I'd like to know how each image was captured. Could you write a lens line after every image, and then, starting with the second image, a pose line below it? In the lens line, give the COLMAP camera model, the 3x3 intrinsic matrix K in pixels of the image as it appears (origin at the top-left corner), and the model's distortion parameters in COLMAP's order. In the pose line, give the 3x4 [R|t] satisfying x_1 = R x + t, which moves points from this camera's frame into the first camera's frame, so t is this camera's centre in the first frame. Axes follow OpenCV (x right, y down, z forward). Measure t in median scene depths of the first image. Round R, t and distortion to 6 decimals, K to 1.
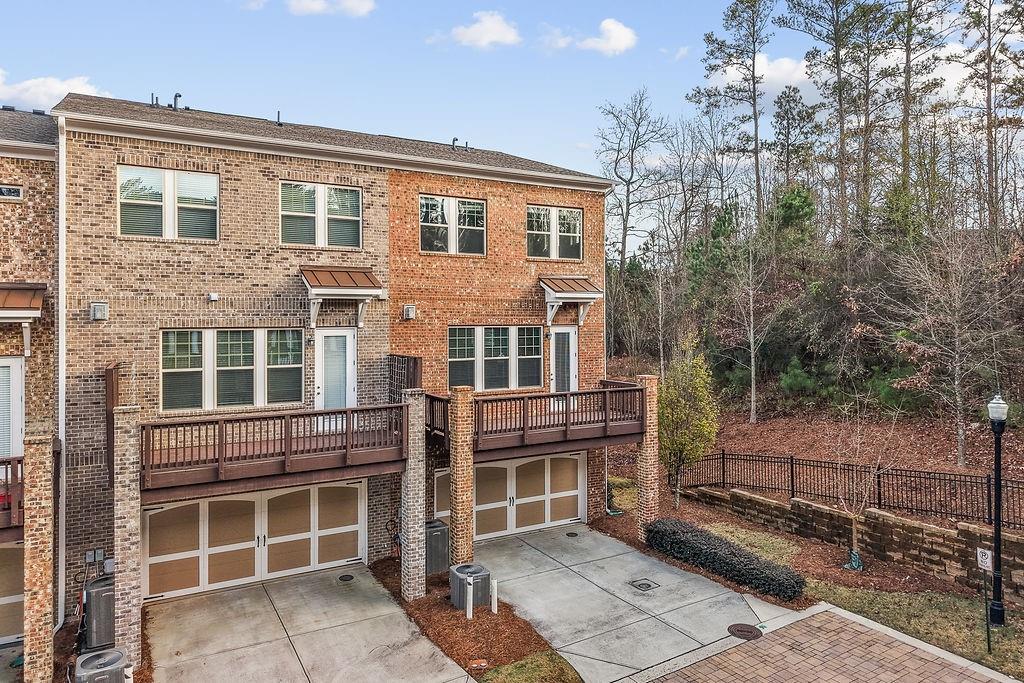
lens RADIAL K [[669.0, 0, 512.5], [0, 669.0, 318.0], [0, 0, 1]] dist [0.001683, -0.002438]
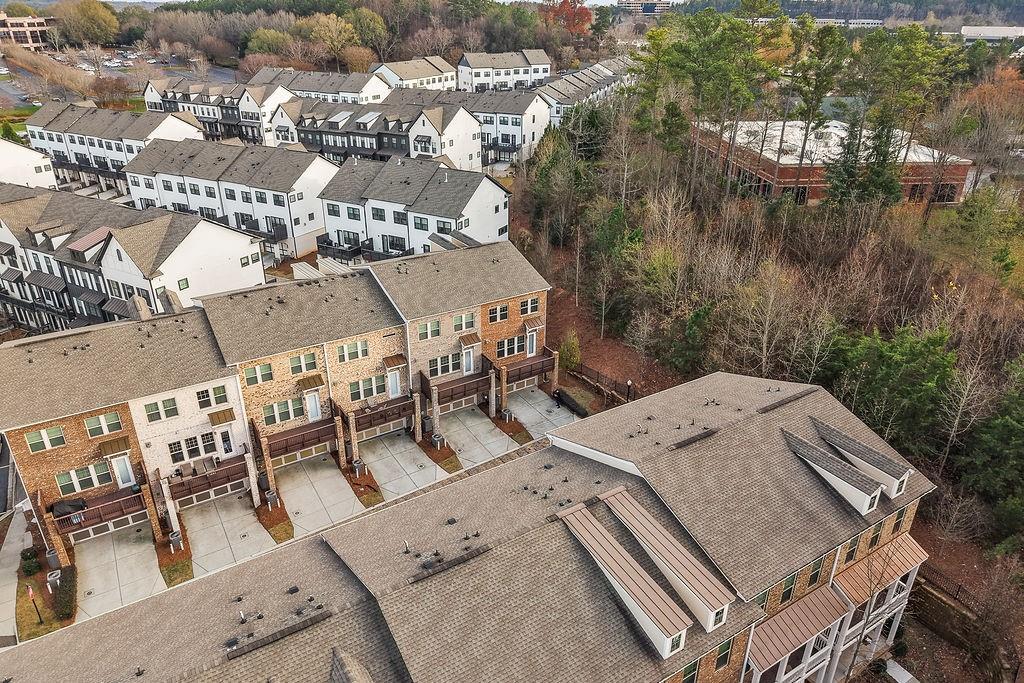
lens RADIAL K [[669.0, 0, 512.5], [0, 669.0, 318.0], [0, 0, 1]] dist [0.001683, -0.002438]
pose [[0.999202, -0.005787, 0.039520, -0.163192], [-0.011730, 0.903296, 0.428857, -1.660438], [-0.038180, -0.428979, 0.902507, -2.148868]]
